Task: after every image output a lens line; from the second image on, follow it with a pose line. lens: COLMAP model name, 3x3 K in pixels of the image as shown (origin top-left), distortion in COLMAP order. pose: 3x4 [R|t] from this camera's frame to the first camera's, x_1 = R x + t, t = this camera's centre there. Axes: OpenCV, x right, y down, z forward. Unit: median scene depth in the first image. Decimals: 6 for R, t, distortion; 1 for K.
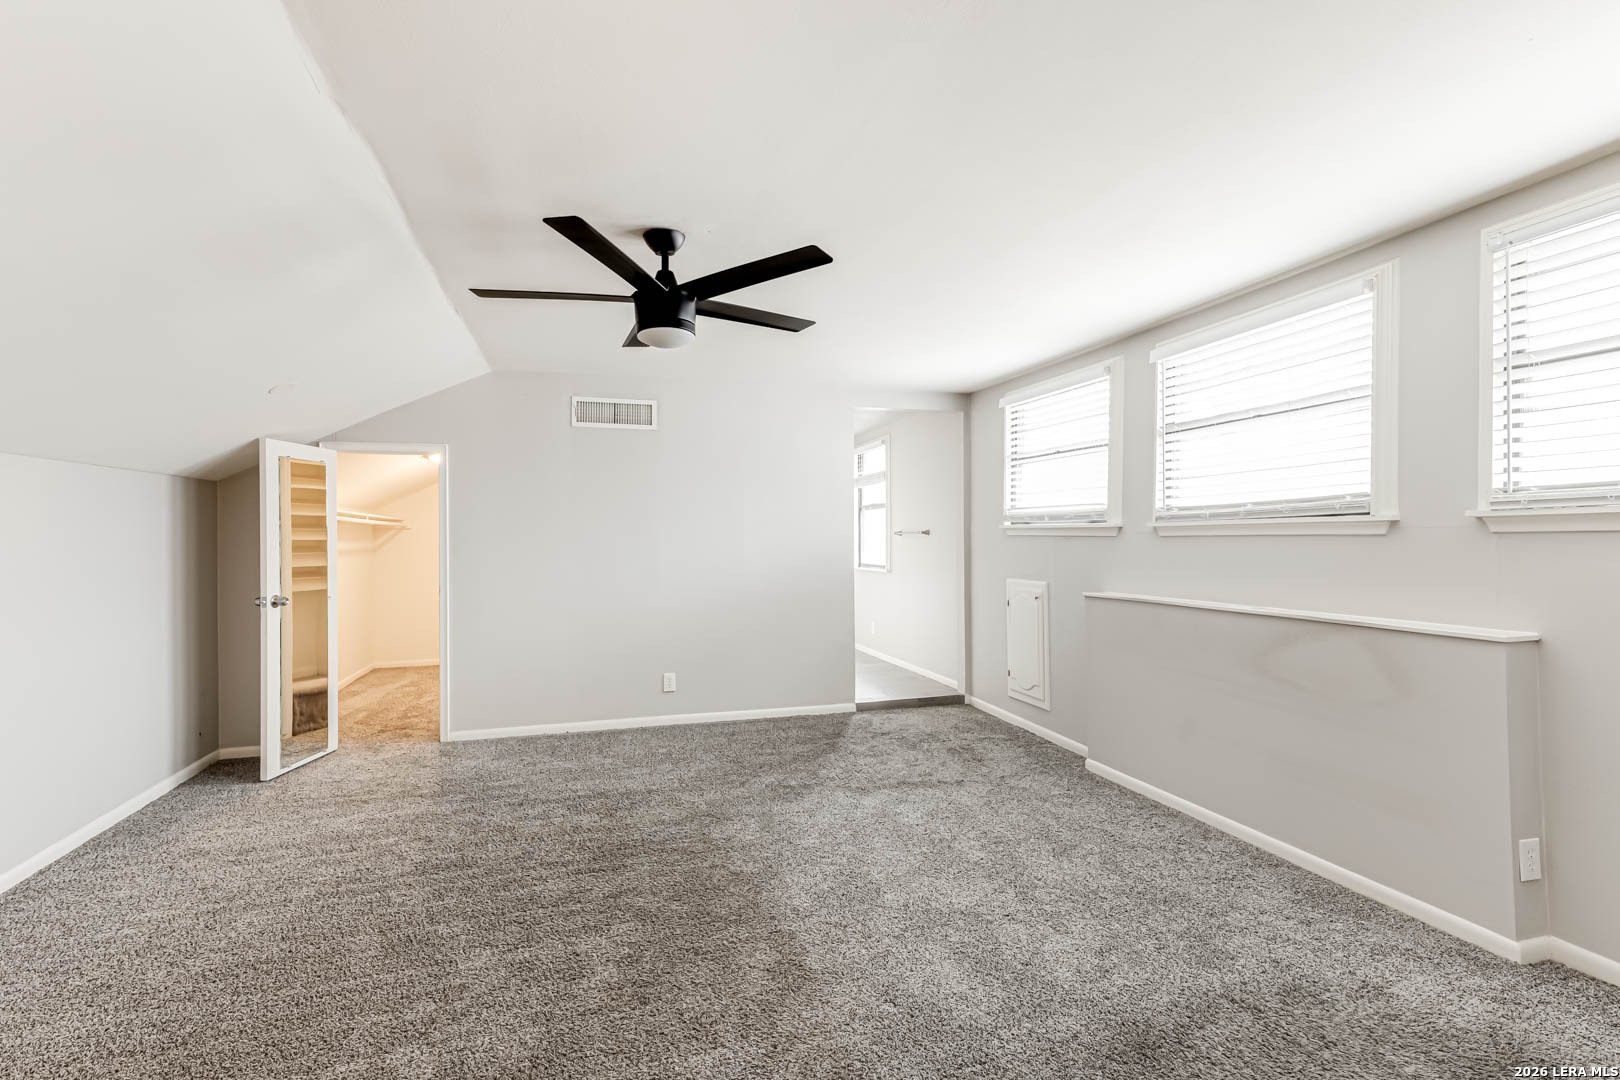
lens RADIAL K [[754.5, 0, 797.2], [0, 754.5, 534.8], [0, 0, 1]] dist [0.015401, -0.000165]
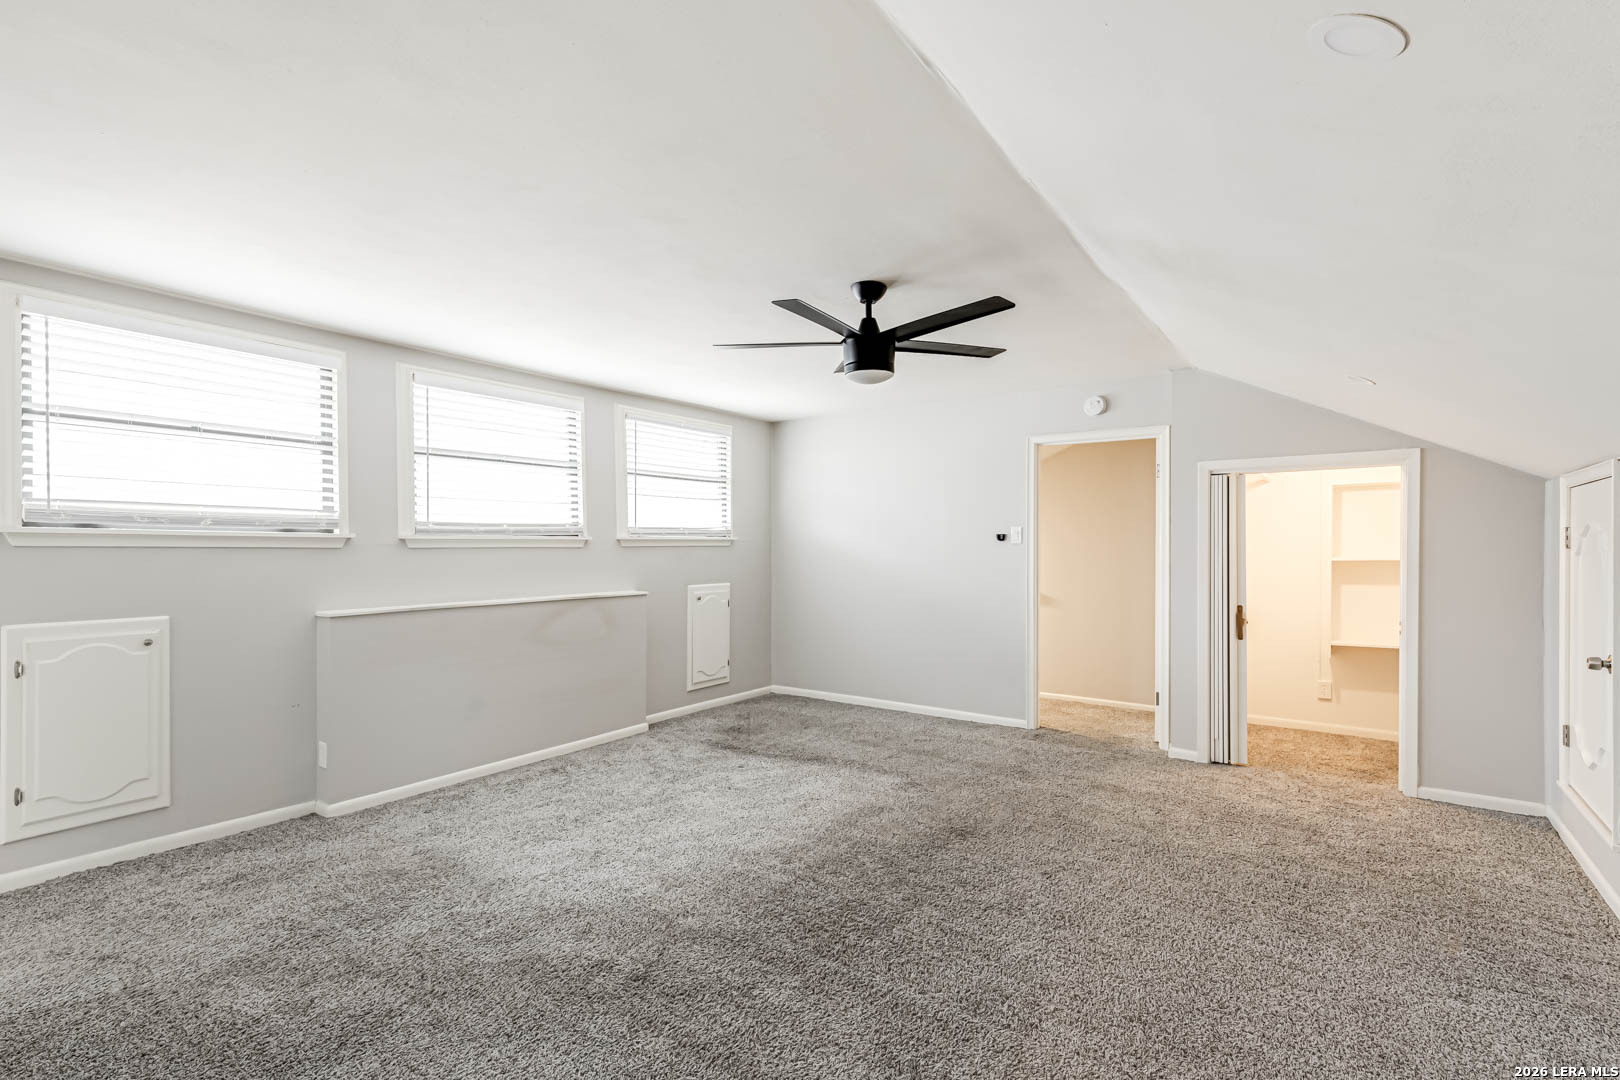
lens RADIAL K [[754.5, 0, 799.5], [0, 754.5, 553.2], [0, 0, 1]] dist [0.015401, -0.000165]
pose [[-0.623258, 0.004945, 0.782000, -0.721267], [0.005429, 0.999983, -0.001996, 0.014438], [-0.781997, 0.003002, -0.623275, 1.284891]]
